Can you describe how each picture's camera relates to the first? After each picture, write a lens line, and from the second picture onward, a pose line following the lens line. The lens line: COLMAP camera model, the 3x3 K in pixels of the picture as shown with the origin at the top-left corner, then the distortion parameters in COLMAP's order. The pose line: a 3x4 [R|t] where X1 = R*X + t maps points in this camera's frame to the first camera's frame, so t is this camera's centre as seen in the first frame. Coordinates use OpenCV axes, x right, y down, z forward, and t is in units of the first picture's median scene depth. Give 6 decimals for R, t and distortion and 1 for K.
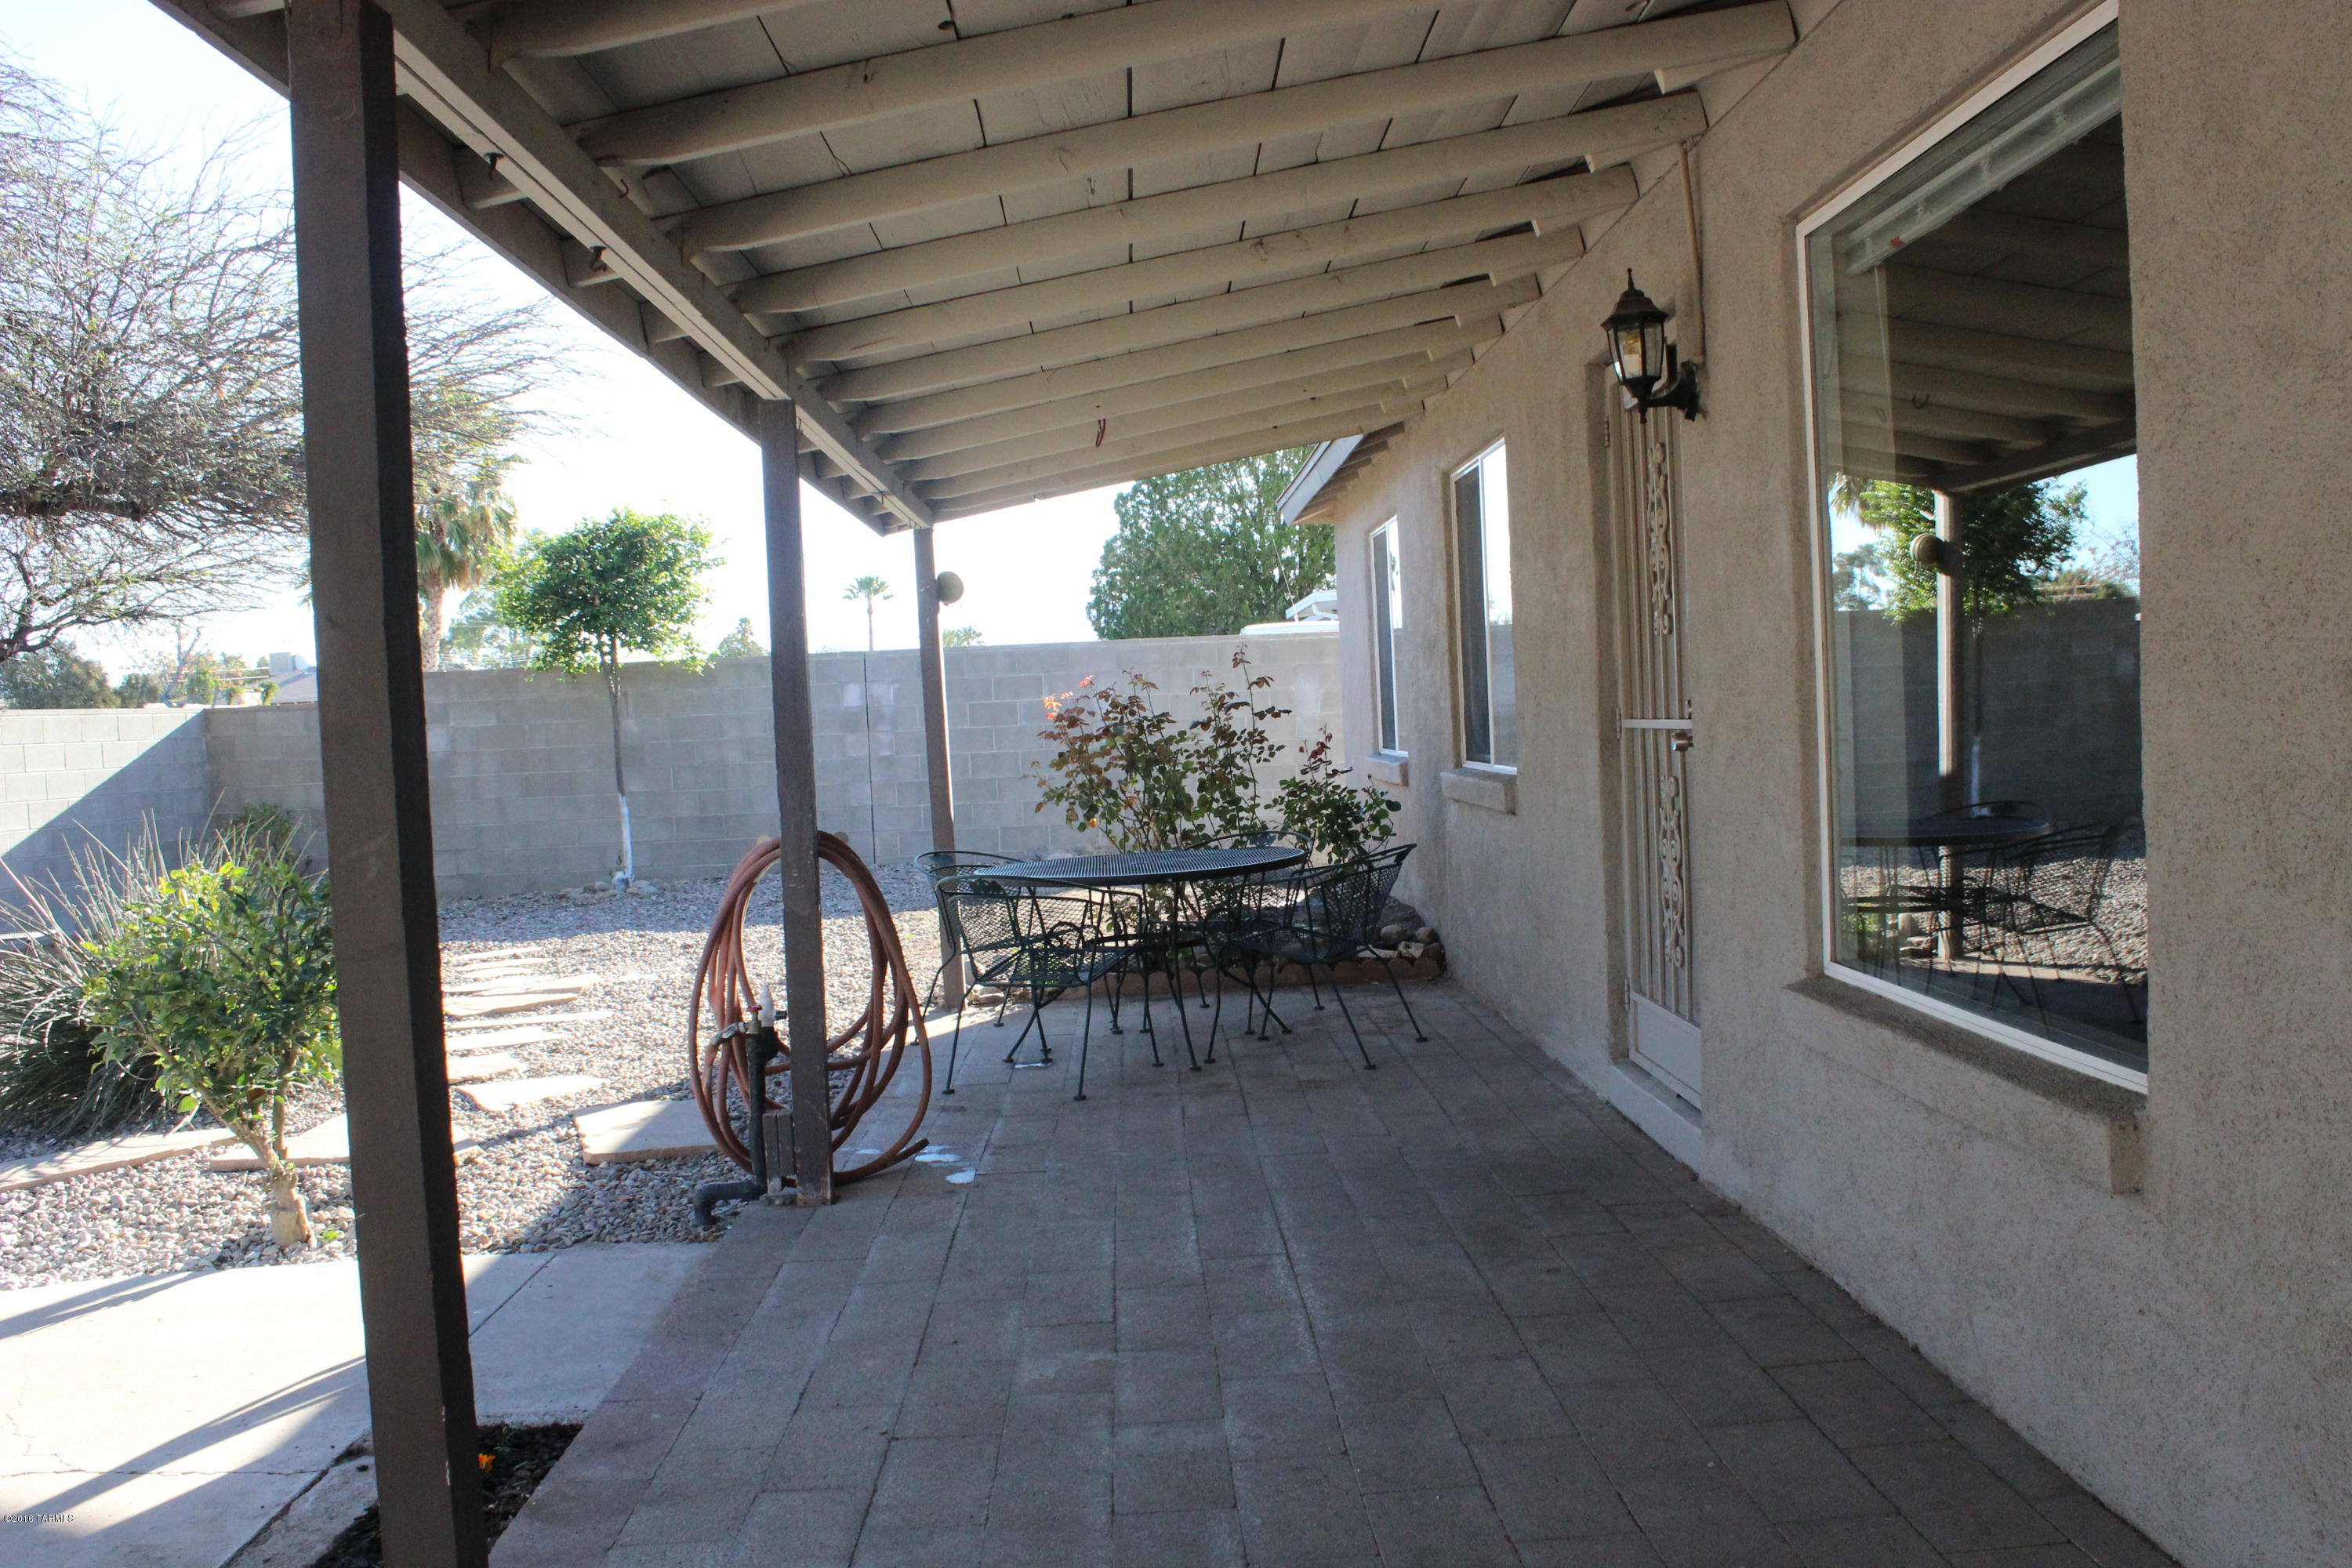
lens RADIAL K [[1970.0, 0, 1184.9], [0, 1970.0, 792.1], [0, 0, 1]] dist [-0.167120, 0.147780]
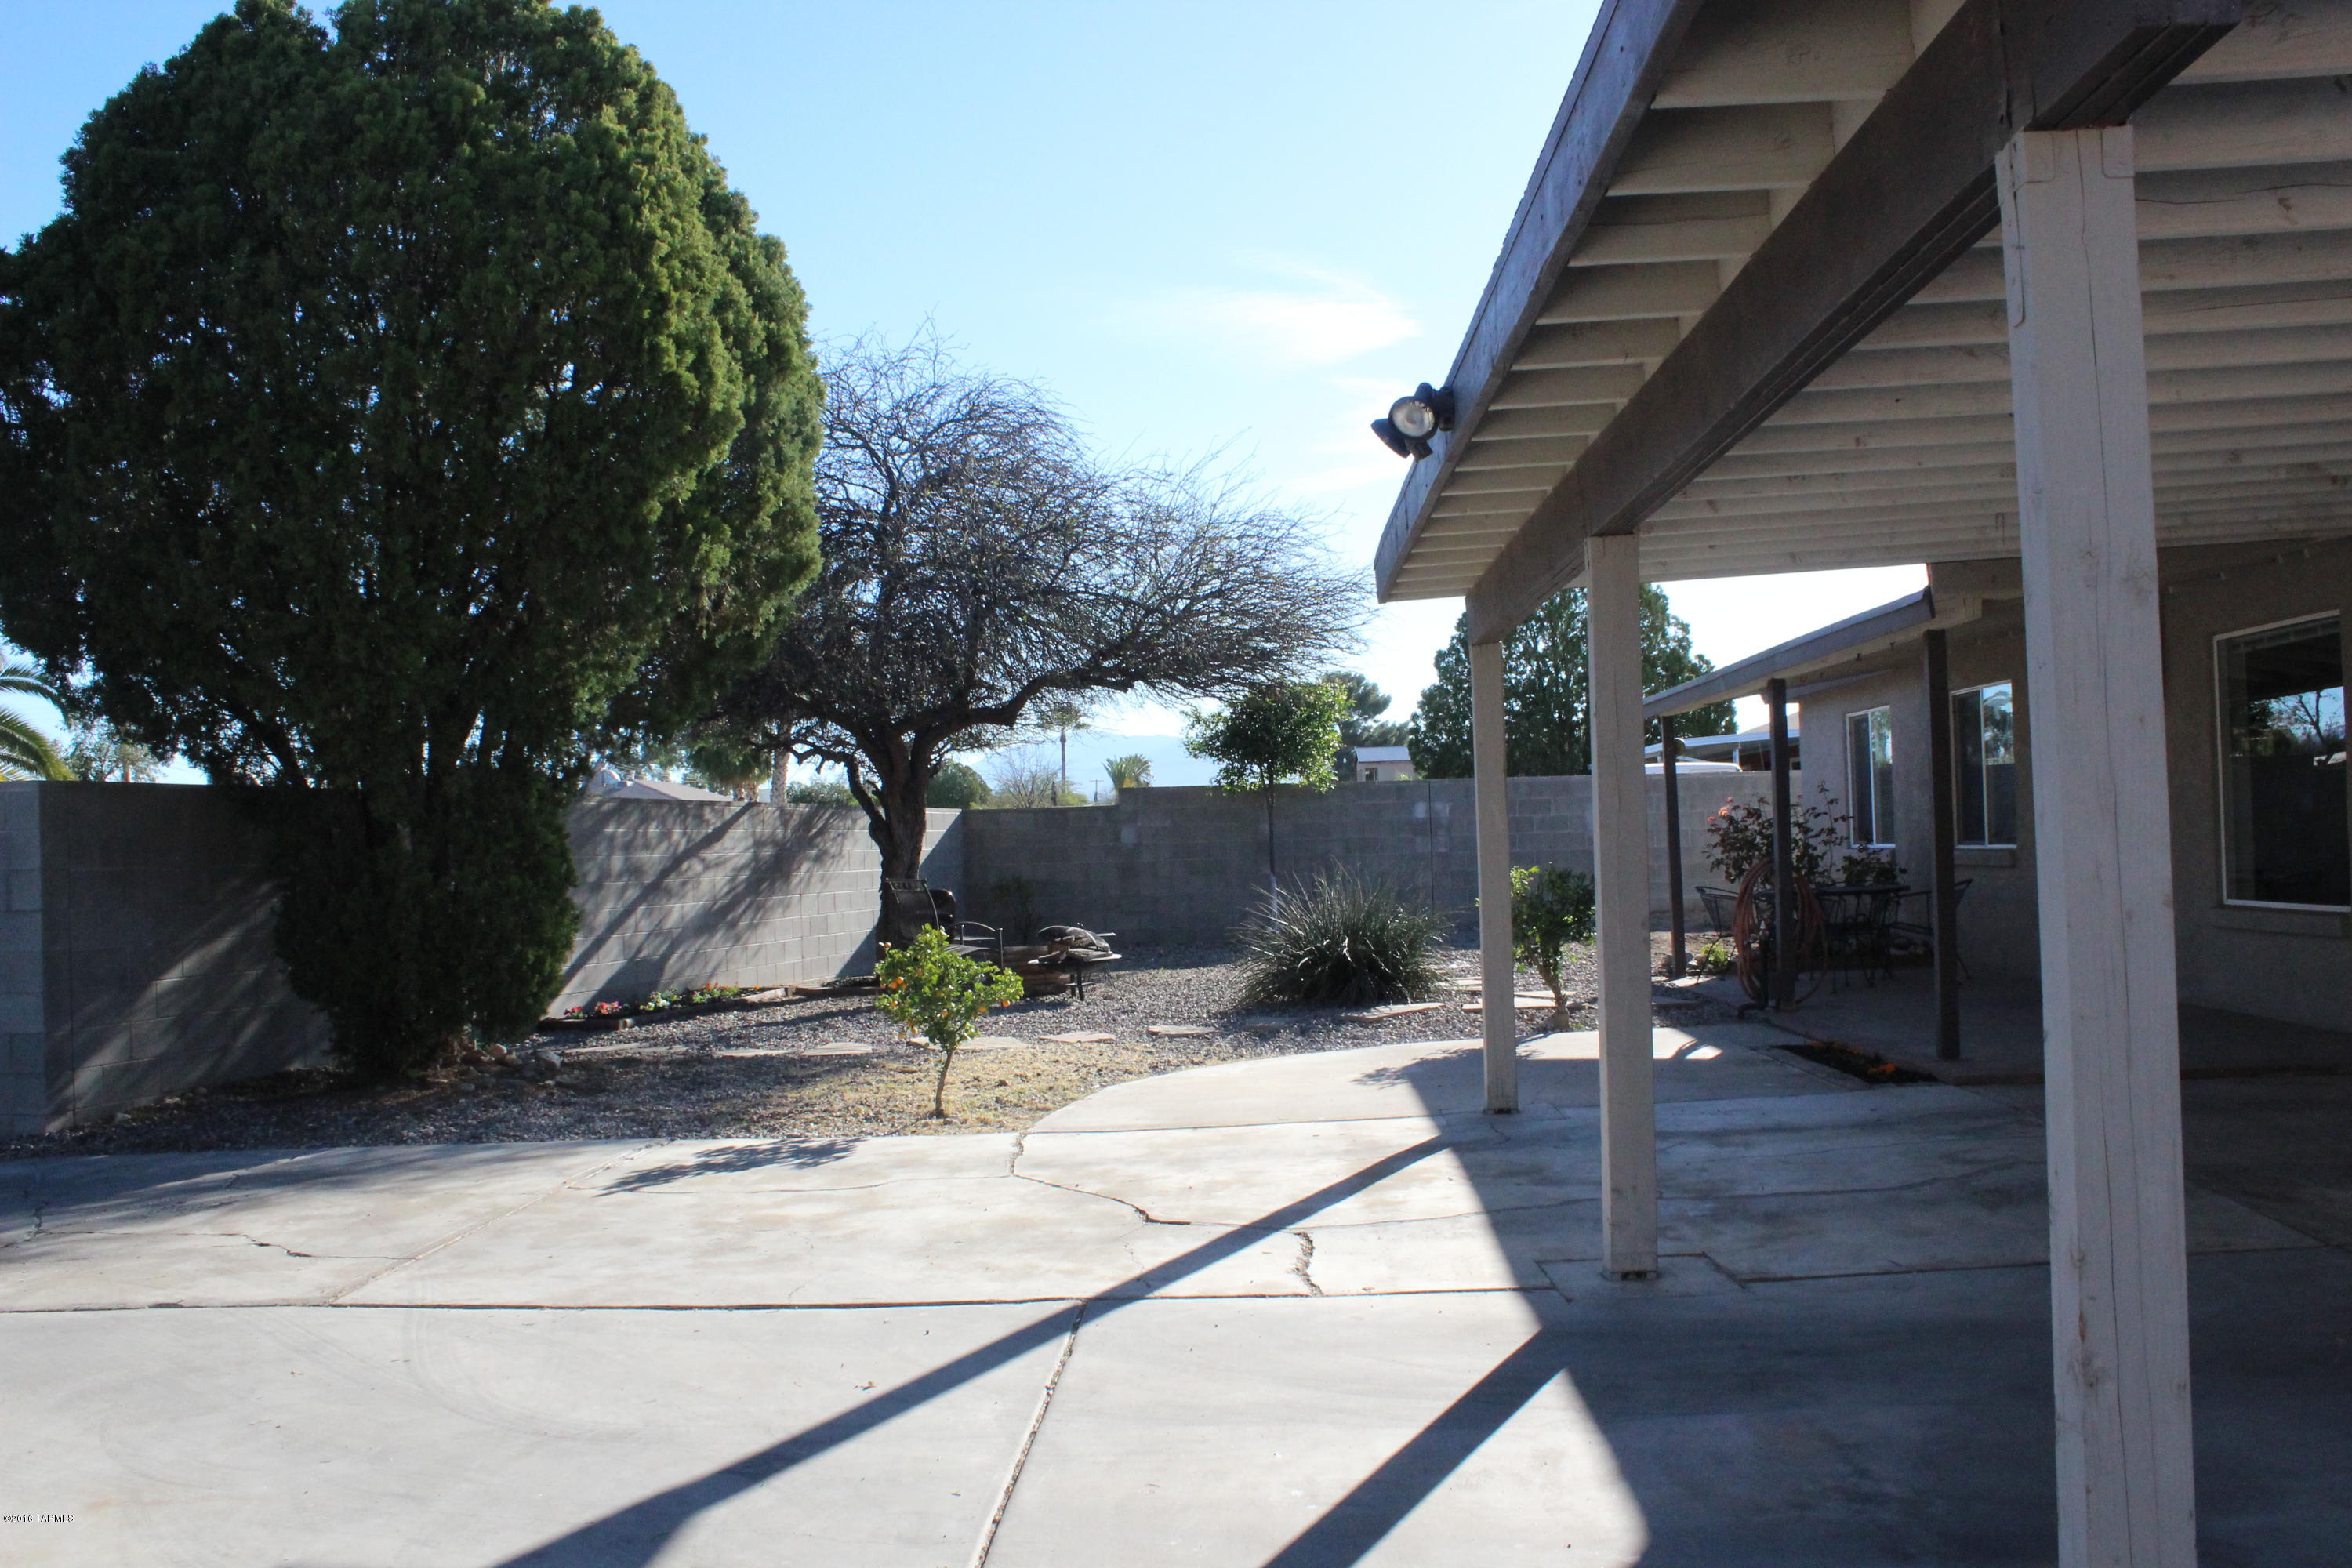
lens RADIAL K [[1970.0, 0, 1184.9], [0, 1970.0, 792.1], [0, 0, 1]] dist [-0.167120, 0.147780]
pose [[0.997435, 0.015612, -0.069858, -0.243210], [-0.020226, 0.997626, -0.065833, 0.036534], [0.068664, 0.067077, 0.995382, -0.455898]]
